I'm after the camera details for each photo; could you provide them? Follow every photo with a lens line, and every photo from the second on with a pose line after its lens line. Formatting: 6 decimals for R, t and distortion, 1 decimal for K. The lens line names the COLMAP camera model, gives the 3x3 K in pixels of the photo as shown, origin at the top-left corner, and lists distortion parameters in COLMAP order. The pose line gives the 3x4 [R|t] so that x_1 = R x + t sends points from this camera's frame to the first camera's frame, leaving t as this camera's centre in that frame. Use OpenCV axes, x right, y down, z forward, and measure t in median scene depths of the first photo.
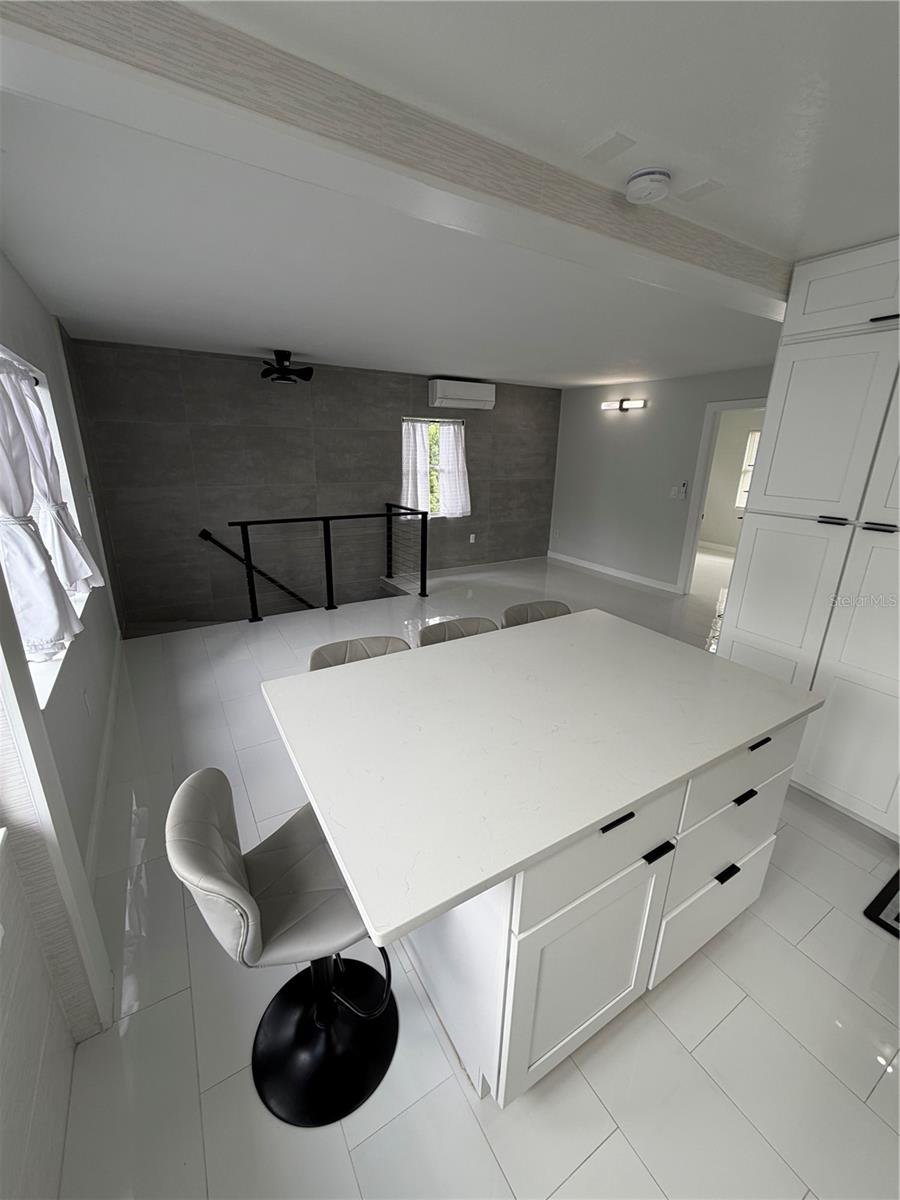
lens RADIAL K [[478.2, 0, 449.8], [0, 478.2, 597.0], [0, 0, 1]] dist [0.000073, -0.000438]
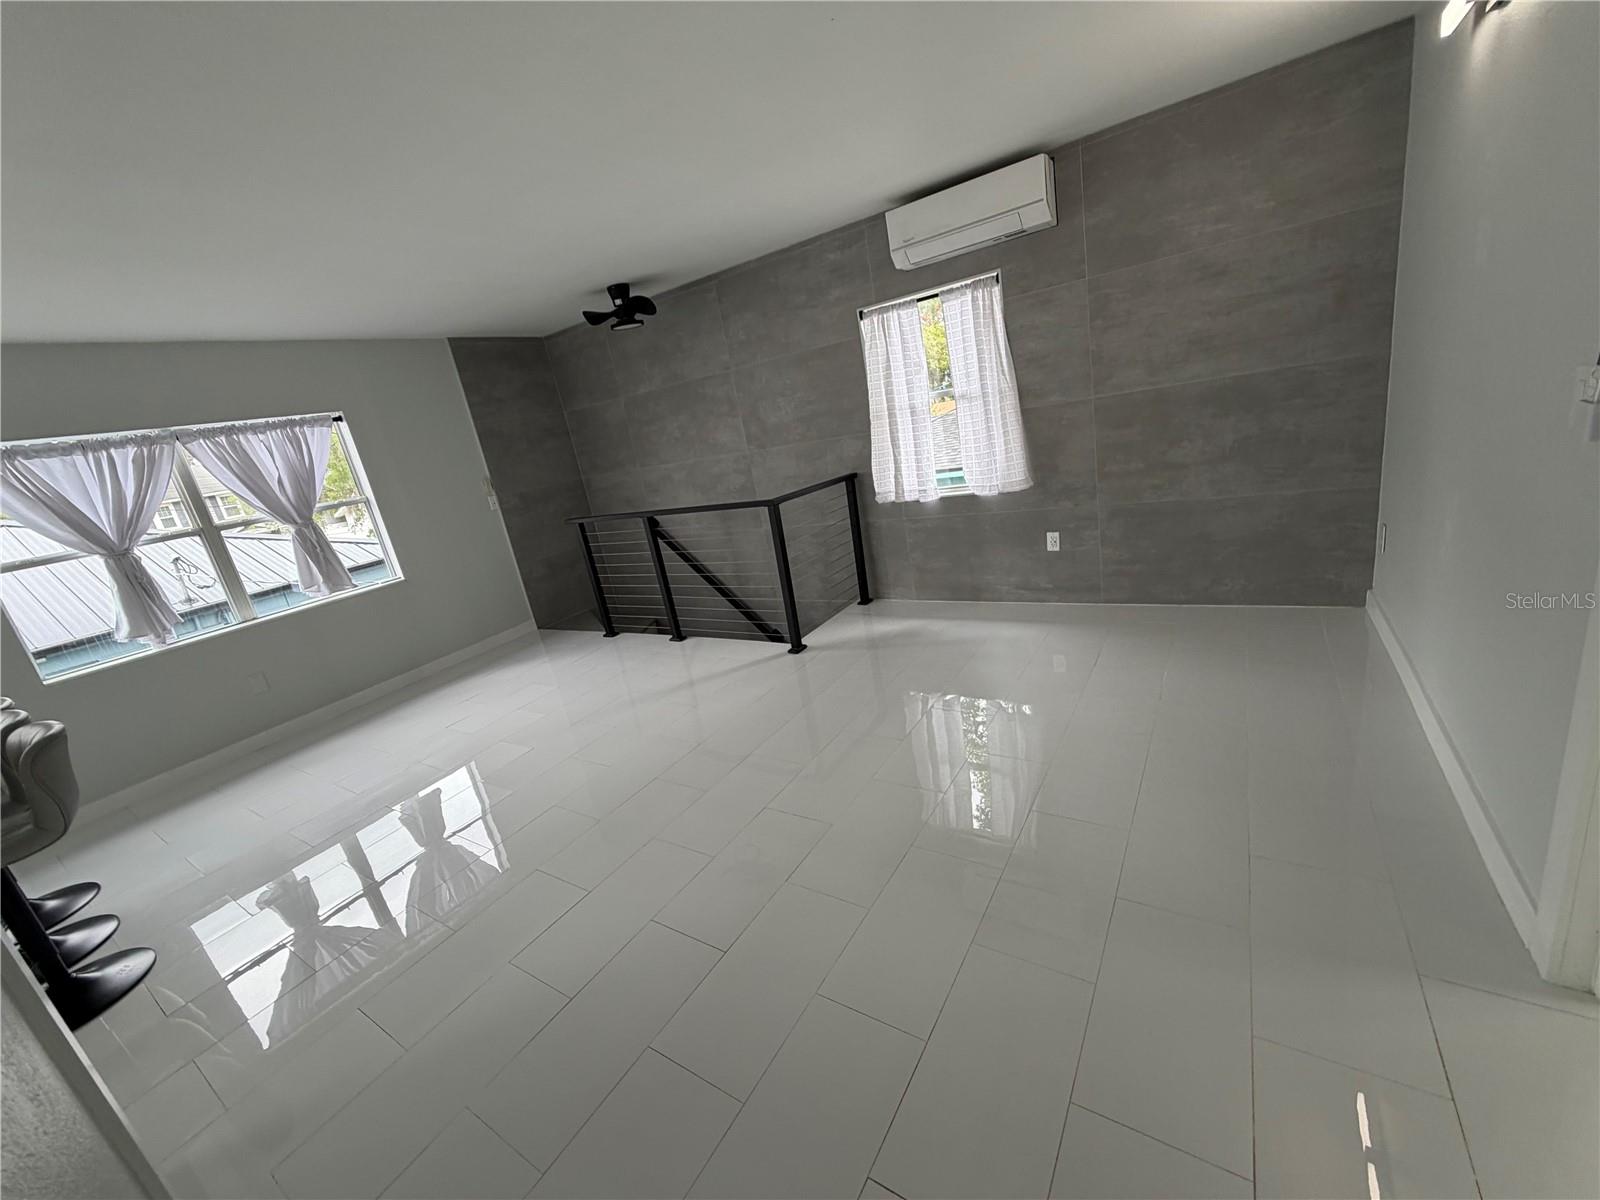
lens RADIAL K [[637.5, 0, 800.0], [0, 637.5, 600.0], [0, 0, 1]] dist [0.000073, -0.000438]
pose [[0.428812, 0.157625, -0.889536, 0.535040], [-0.093868, 0.987105, 0.129664, -0.141687], [0.898504, 0.027897, 0.438078, 0.625299]]
